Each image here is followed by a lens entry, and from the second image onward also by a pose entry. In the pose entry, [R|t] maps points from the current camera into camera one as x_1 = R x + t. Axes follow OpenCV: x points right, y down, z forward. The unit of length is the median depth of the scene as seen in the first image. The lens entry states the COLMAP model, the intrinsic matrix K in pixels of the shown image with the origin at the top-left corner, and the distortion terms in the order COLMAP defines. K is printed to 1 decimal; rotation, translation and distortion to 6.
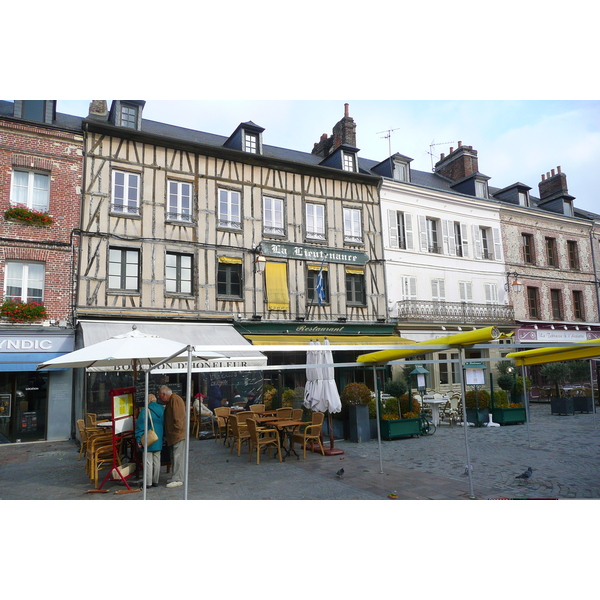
lens RADIAL K [[488.3, 0, 298.5], [0, 488.3, 303.4], [0, 0, 1]] dist [-0.027301, 0.018368]
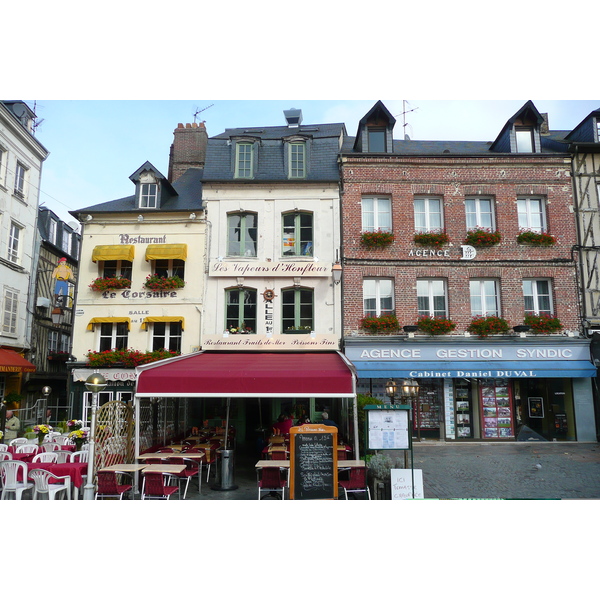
lens RADIAL K [[488.3, 0, 299.1], [0, 488.3, 304.2], [0, 0, 1]] dist [-0.027301, 0.018368]
pose [[0.871063, -0.051208, -0.488494, -0.437299], [0.047867, 0.998667, -0.019334, -0.029176], [0.488833, -0.006542, 0.872353, -0.216799]]
